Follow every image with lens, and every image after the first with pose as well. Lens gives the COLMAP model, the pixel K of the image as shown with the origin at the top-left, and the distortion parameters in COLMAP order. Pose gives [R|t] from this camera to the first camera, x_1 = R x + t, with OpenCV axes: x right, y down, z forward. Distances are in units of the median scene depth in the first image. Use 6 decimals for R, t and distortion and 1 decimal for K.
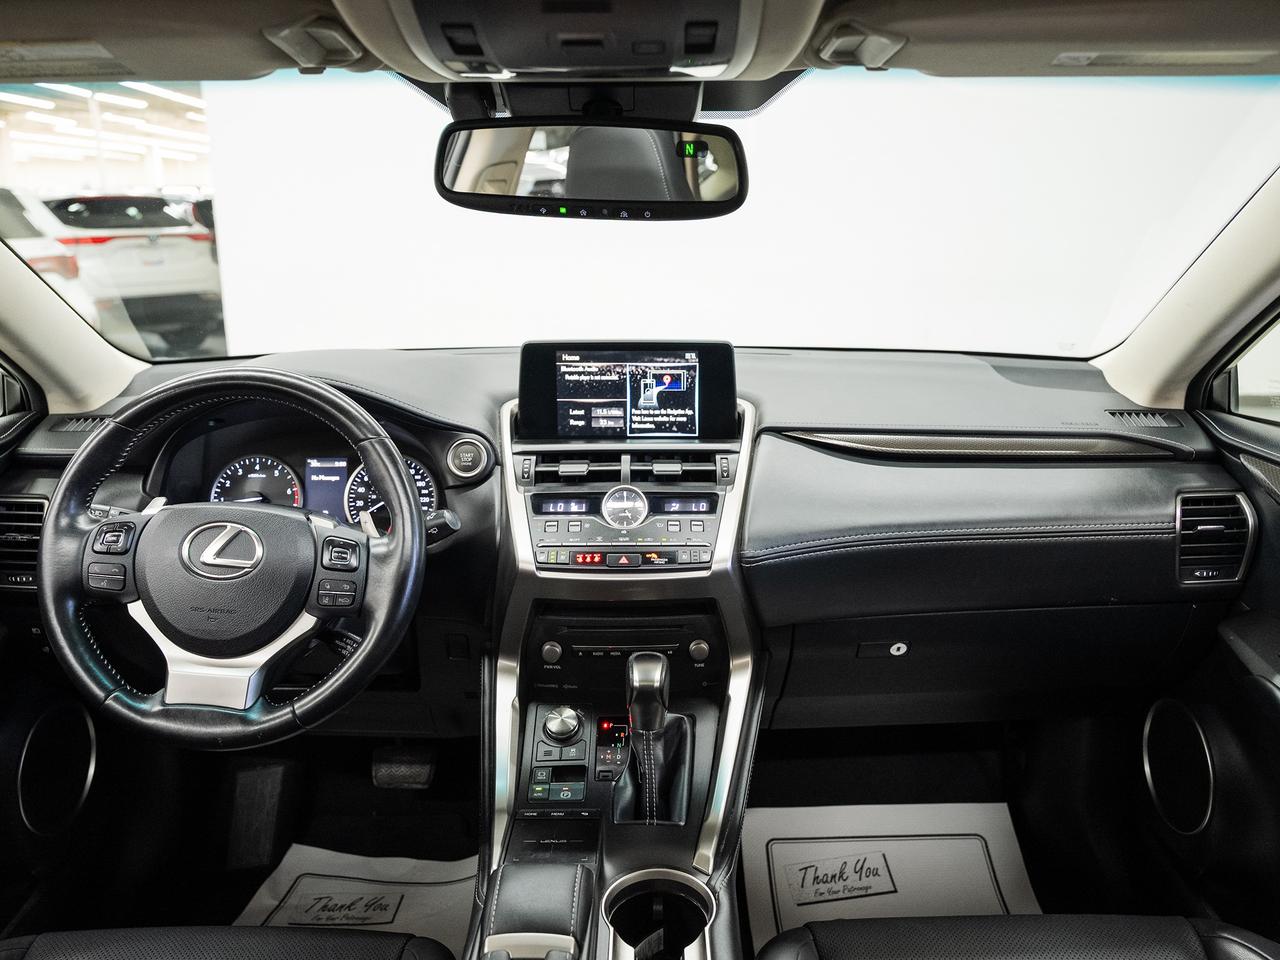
lens RADIAL K [[996.7, 0, 630.1], [0, 996.7, 480.8], [0, 0, 1]] dist [0.014988, -0.007563]
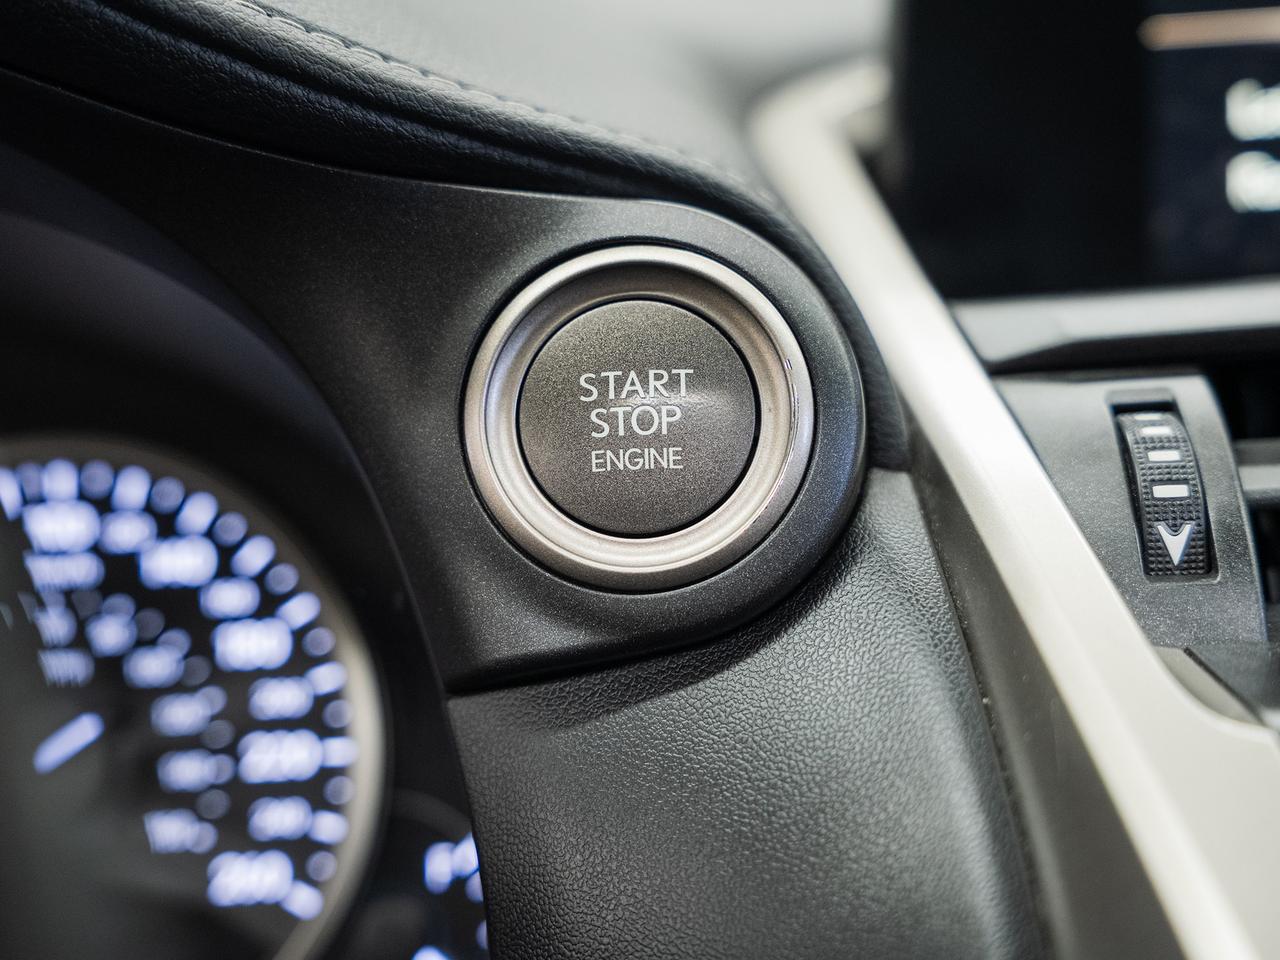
lens RADIAL K [[2119.8, 0, 635.6], [0, 2119.8, 480.6], [0, 0, 1]] dist [0.079480, 0.000000]
pose [[0.998596, -0.041773, -0.032572, -0.145362], [0.039843, 0.997533, -0.057794, -0.000553], [0.034906, 0.056415, 0.997797, 0.701375]]
